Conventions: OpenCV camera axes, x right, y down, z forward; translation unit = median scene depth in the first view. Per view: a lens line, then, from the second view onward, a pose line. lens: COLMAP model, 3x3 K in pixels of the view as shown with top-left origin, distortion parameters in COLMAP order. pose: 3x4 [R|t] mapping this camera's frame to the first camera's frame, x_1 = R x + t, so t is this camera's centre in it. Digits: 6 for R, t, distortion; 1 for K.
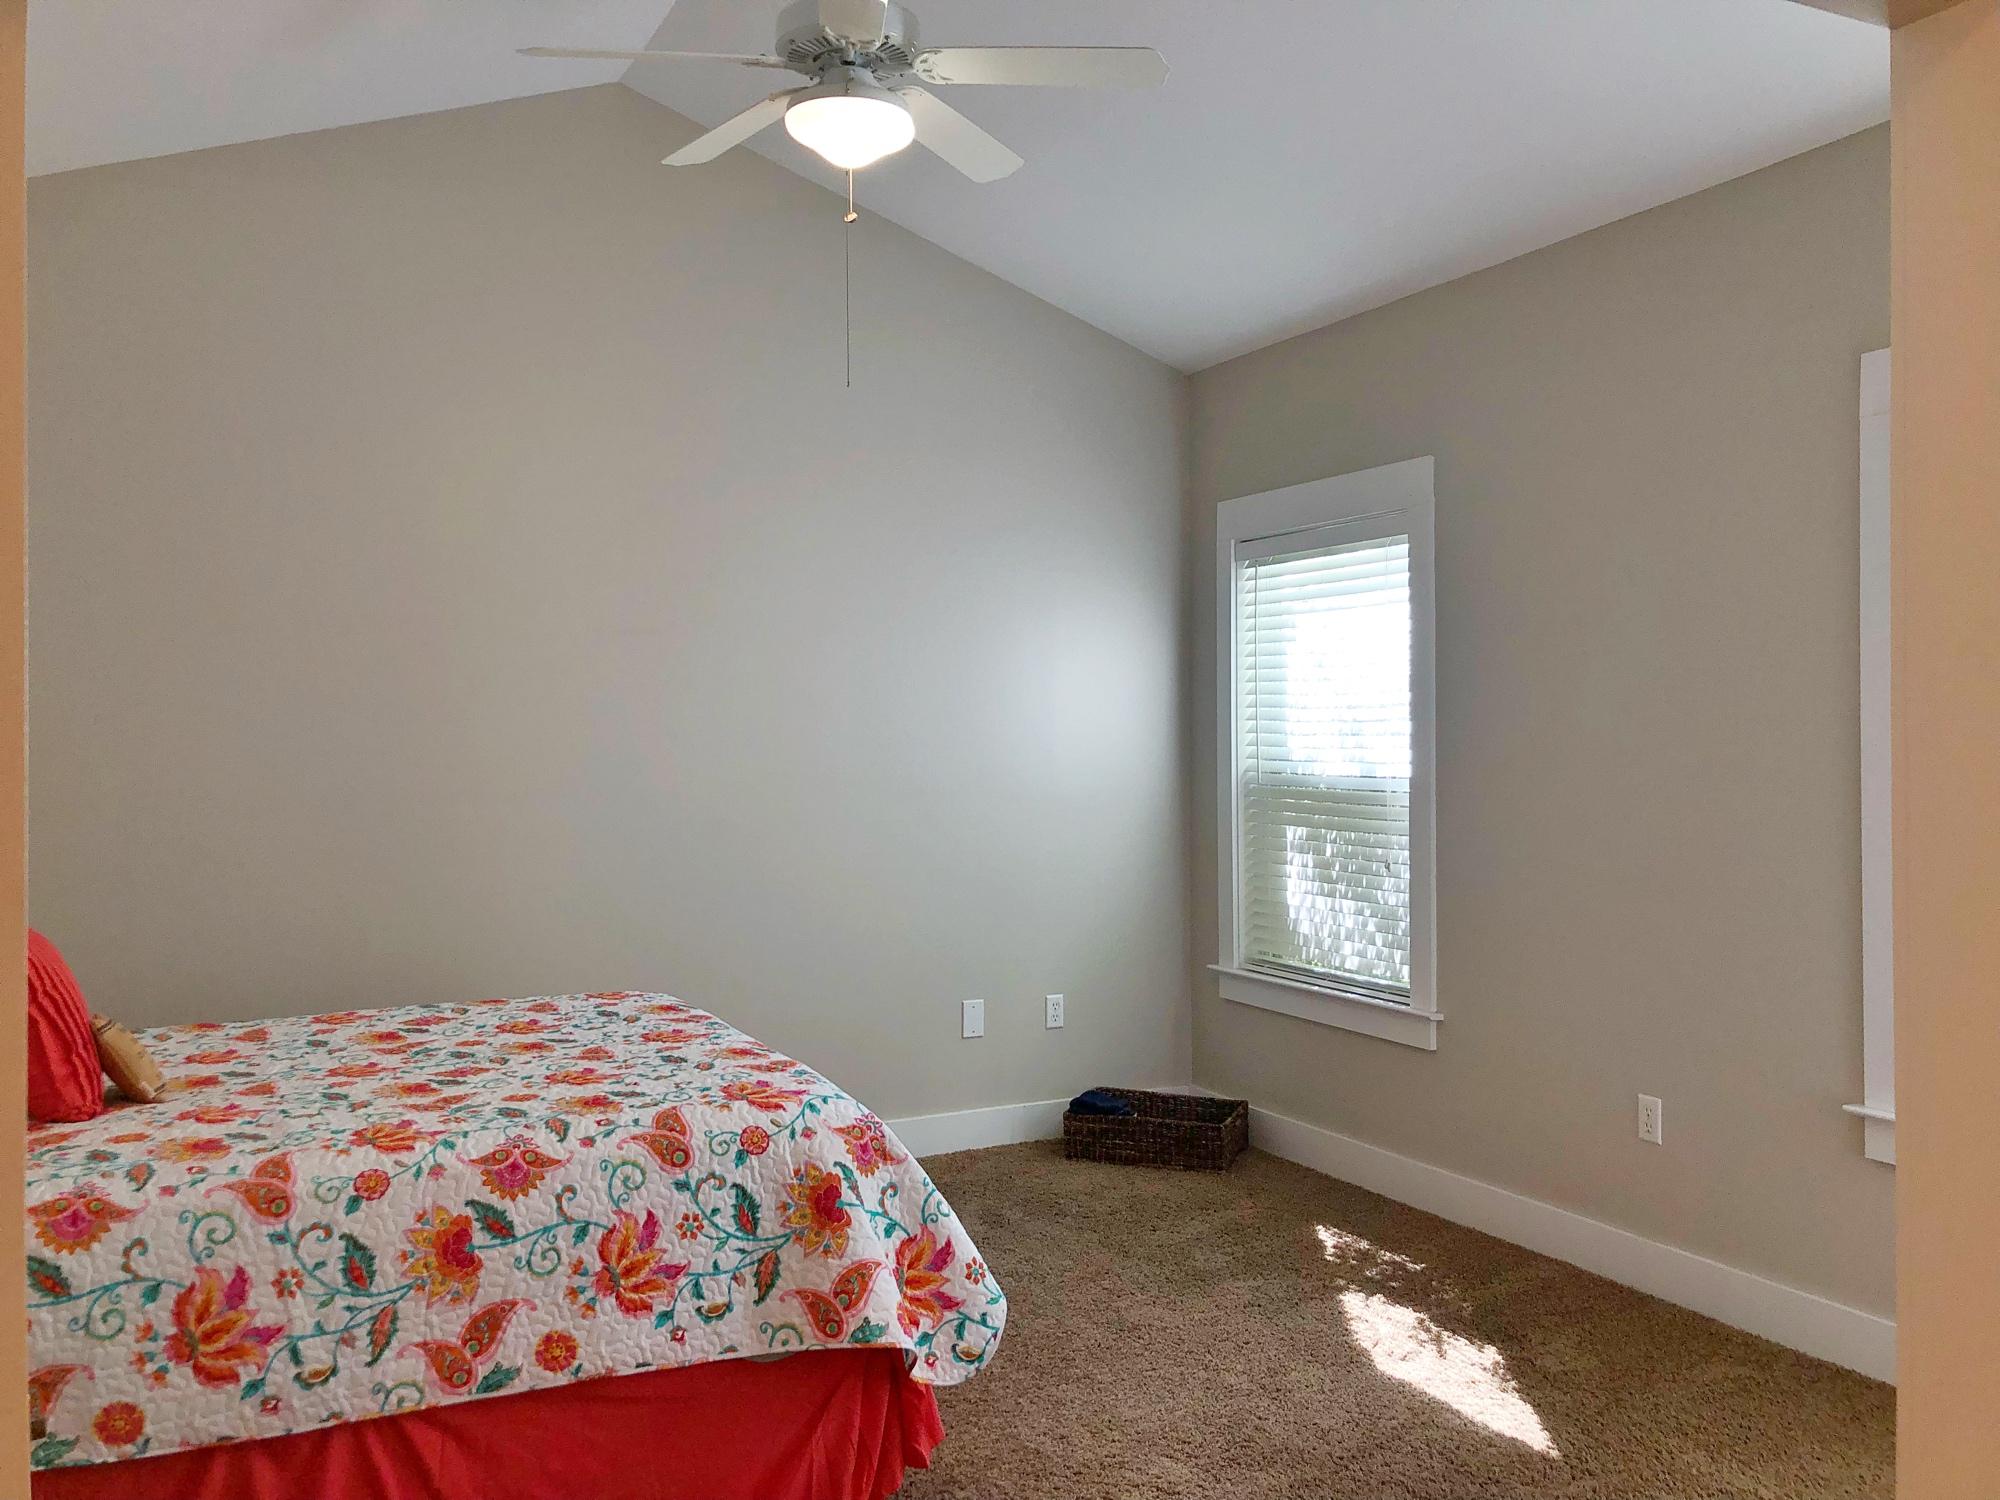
lens RADIAL K [[1640.0, 0, 997.3], [0, 1640.0, 744.3], [0, 0, 1]] dist [0.015239, 0.007998]
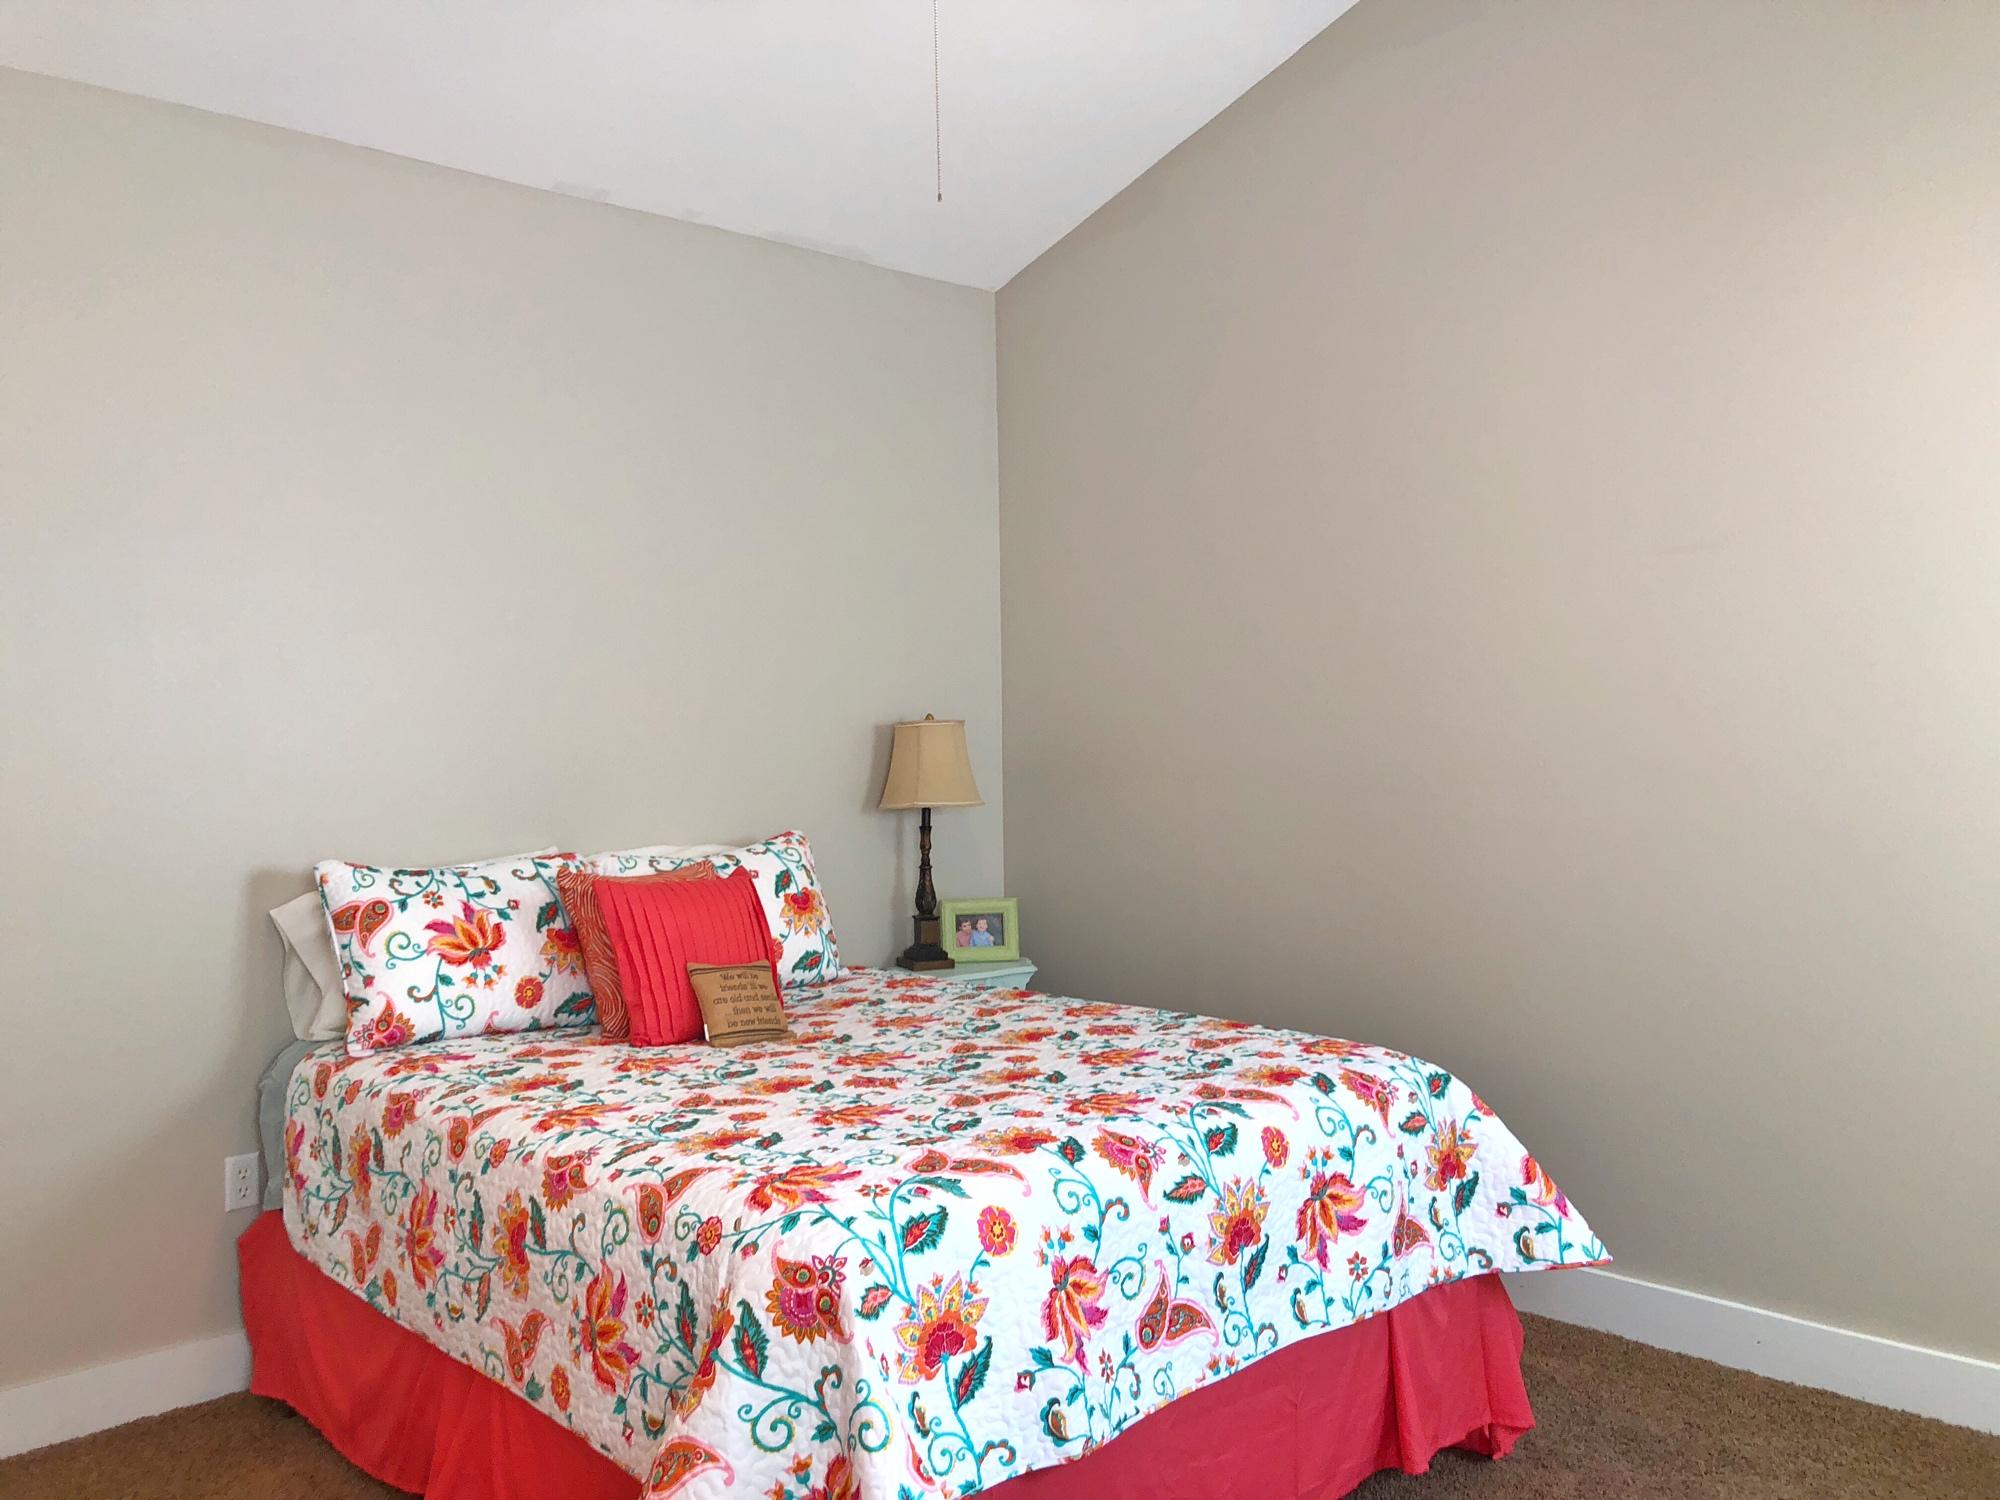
lens RADIAL K [[1640.0, 0, 1011.9], [0, 1640.0, 753.4], [0, 0, 1]] dist [0.015239, 0.007998]
pose [[0.306818, 0.020841, -0.951540, 0.648143], [0.010530, 0.999625, 0.025289, -0.006383], [0.951710, -0.017779, 0.306483, 0.920556]]
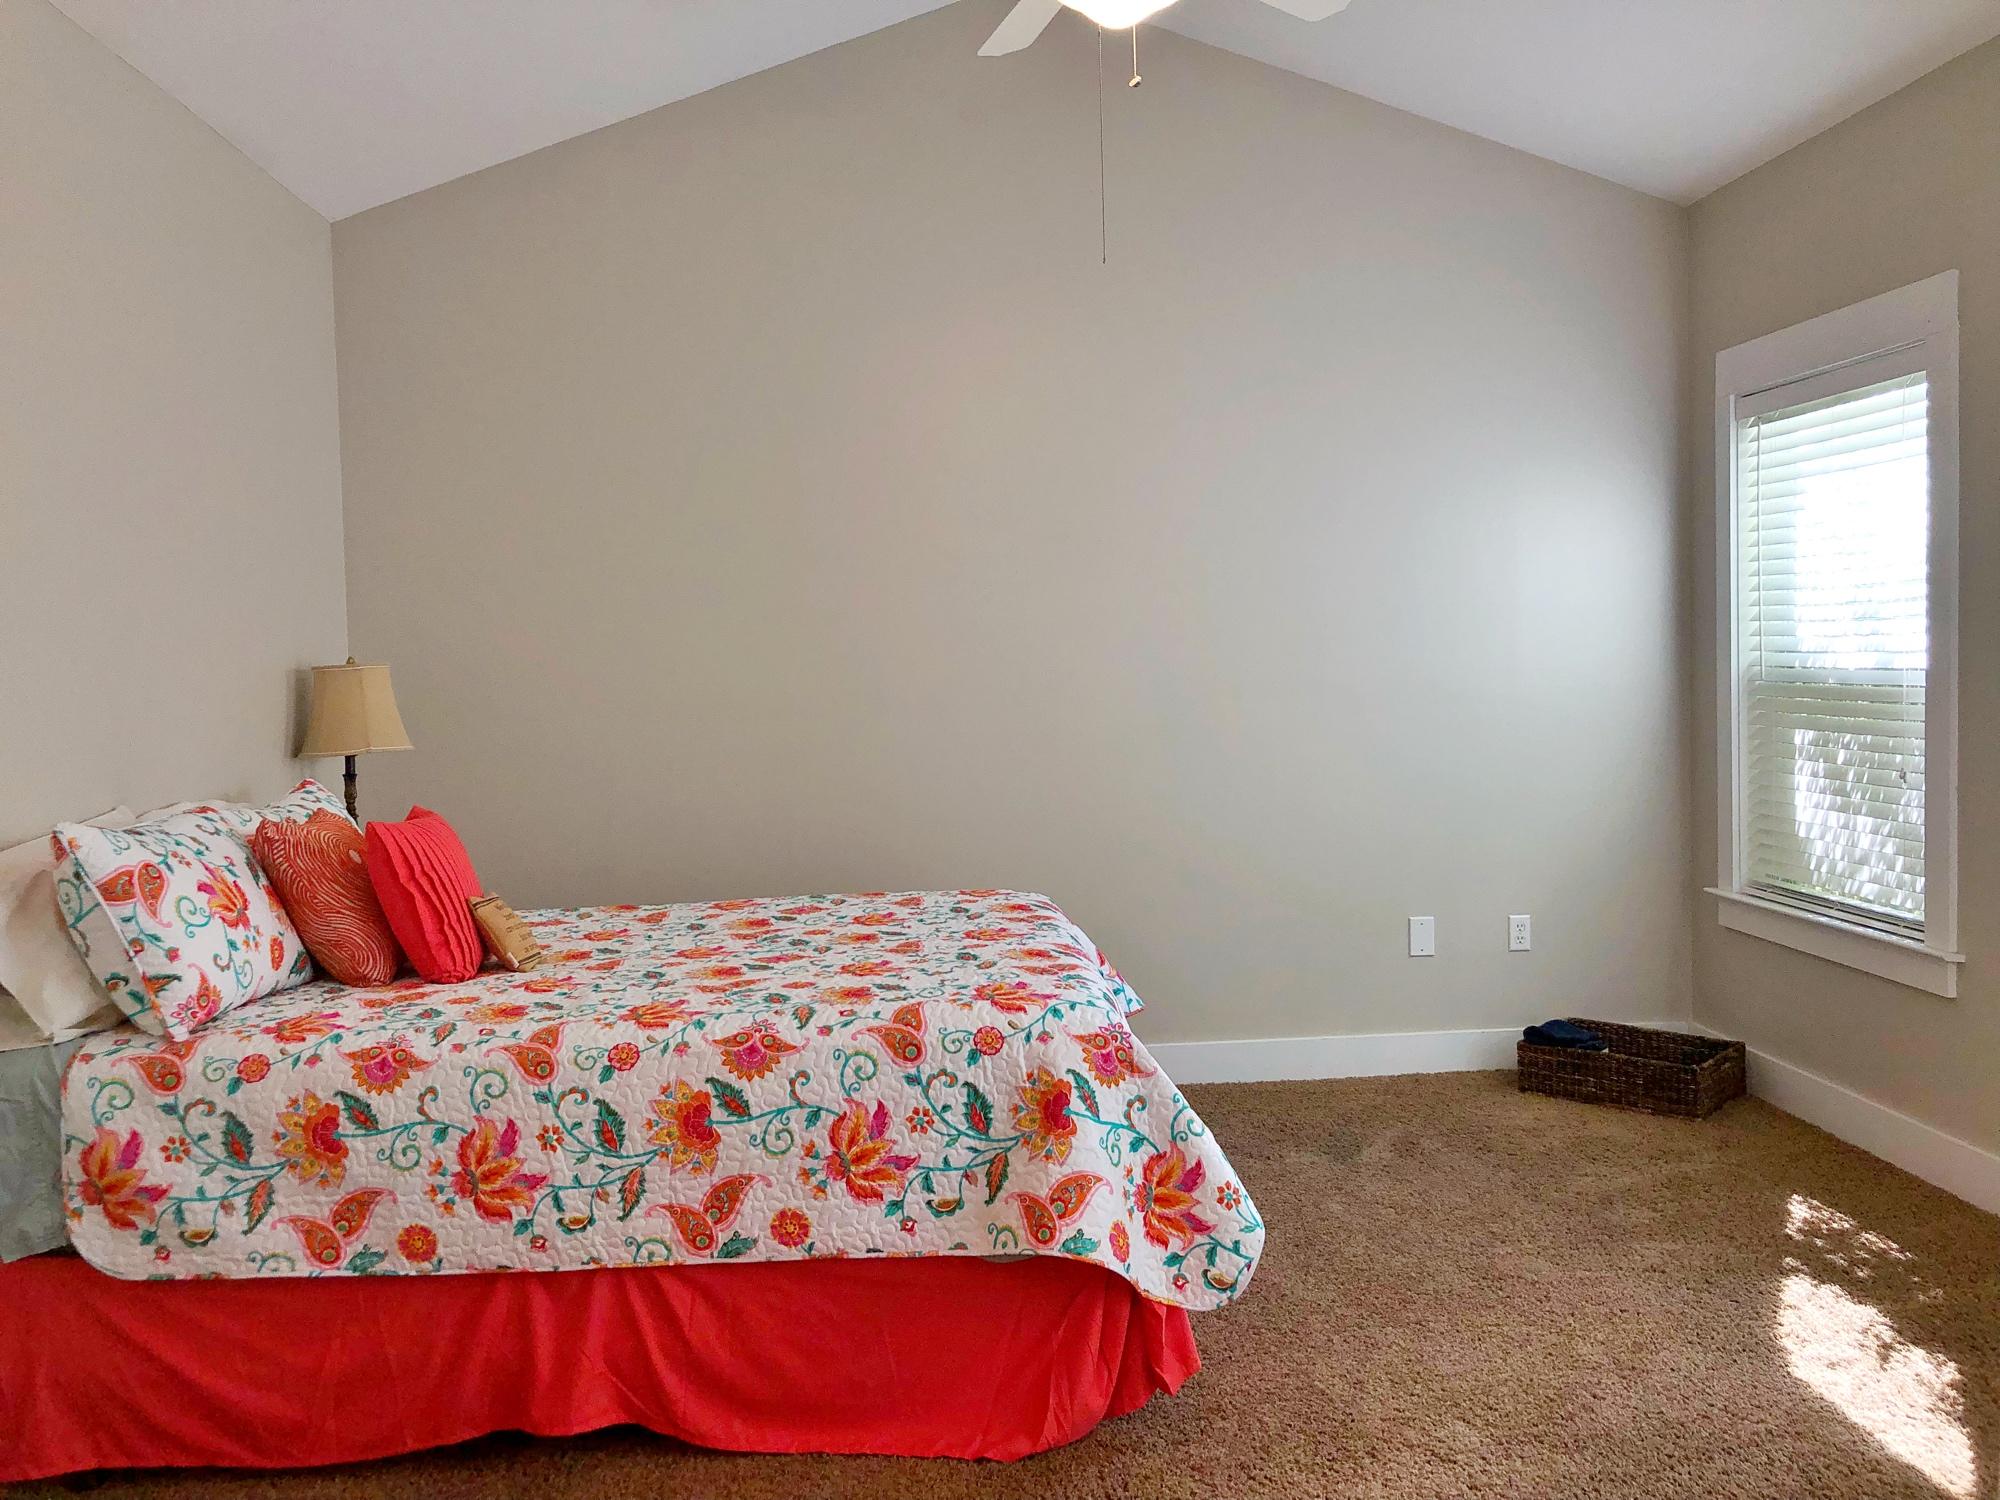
lens RADIAL K [[1640.0, 0, 995.0], [0, 1640.0, 734.6], [0, 0, 1]] dist [0.015239, 0.007998]
pose [[0.924037, -0.002427, -0.382295, 0.239999], [0.020796, 0.998818, 0.043924, 0.012909], [0.381737, -0.048538, 0.922996, 0.097732]]
